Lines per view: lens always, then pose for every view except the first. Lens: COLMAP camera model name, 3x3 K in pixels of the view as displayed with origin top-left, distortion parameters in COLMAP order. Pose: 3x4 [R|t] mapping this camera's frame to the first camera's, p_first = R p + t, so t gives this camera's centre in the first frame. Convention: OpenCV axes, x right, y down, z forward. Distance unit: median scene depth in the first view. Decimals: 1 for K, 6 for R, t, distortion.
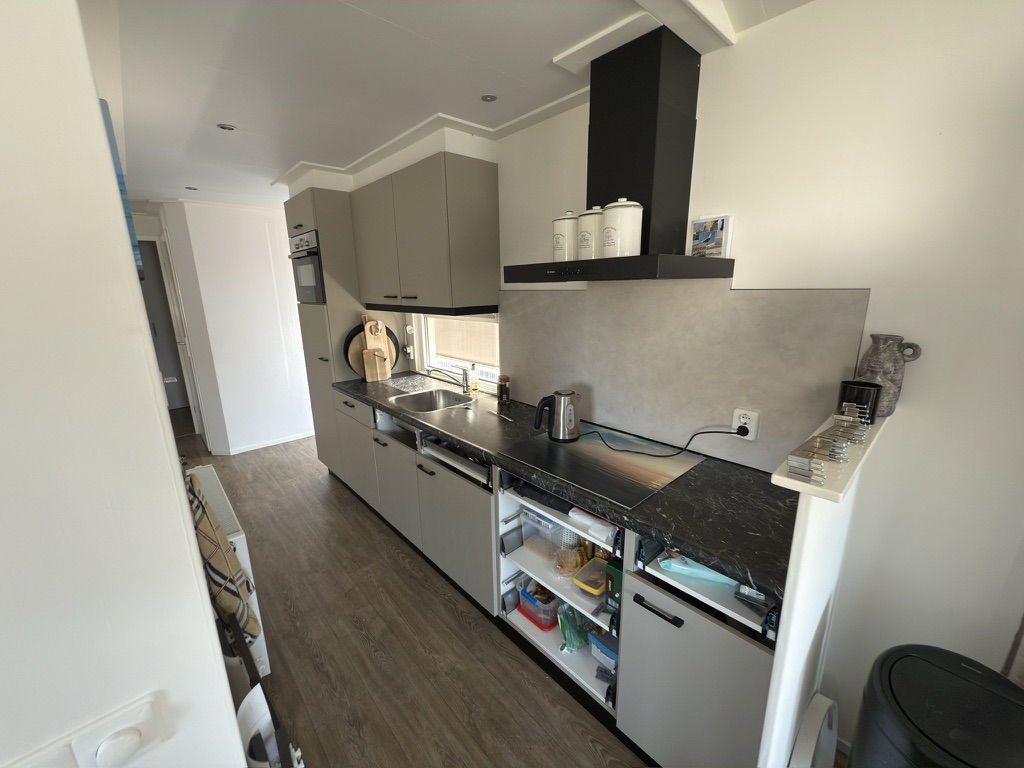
lens RADIAL K [[402.5, 0, 512.0], [0, 402.5, 384.0], [0, 0, 1]] dist [-0.002206, -0.000398]
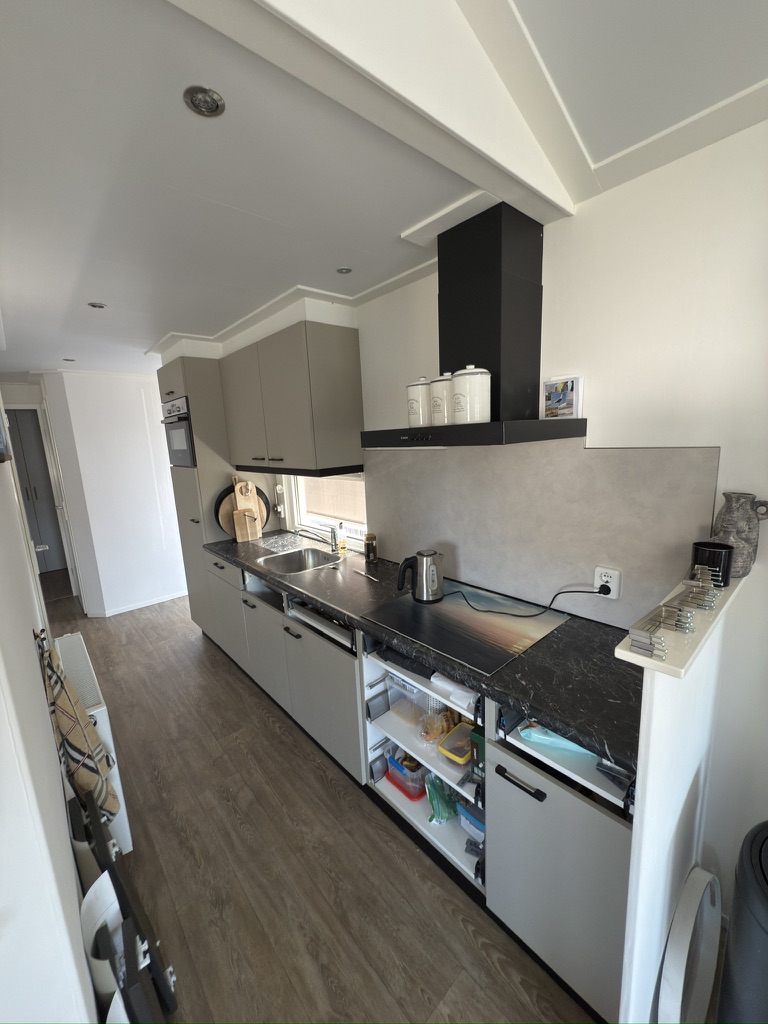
lens RADIAL K [[402.5, 0, 385.7], [0, 402.5, 512.3], [0, 0, 1]] dist [-0.002206, -0.000398]
pose [[0.999456, -0.028114, -0.017214, 0.054811], [0.027208, 0.998340, -0.050764, -0.035420], [0.018613, 0.050268, 0.998562, -0.005267]]
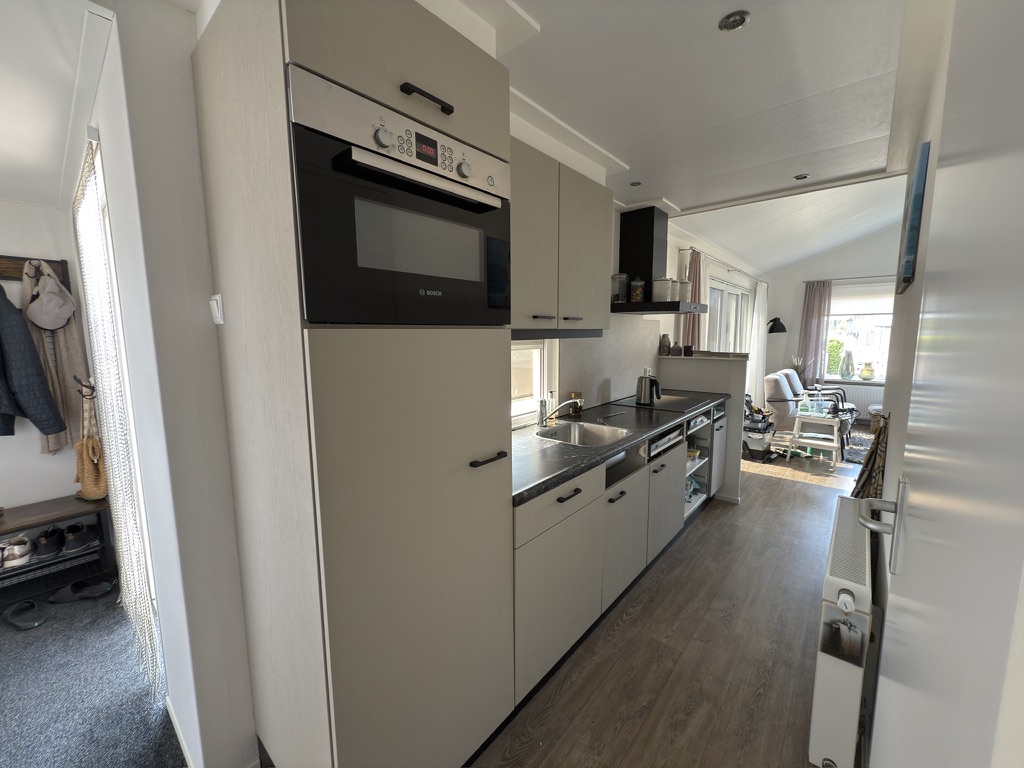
lens RADIAL K [[410.2, 0, 507.5], [0, 410.2, 384.9], [0, 0, 1]] dist [0.001134, 0.000197]
pose [[-0.109931, -0.092491, 0.989627, -0.989185], [0.265133, 0.956855, 0.118879, -0.167644], [-0.957925, 0.275451, -0.080665, 1.135264]]
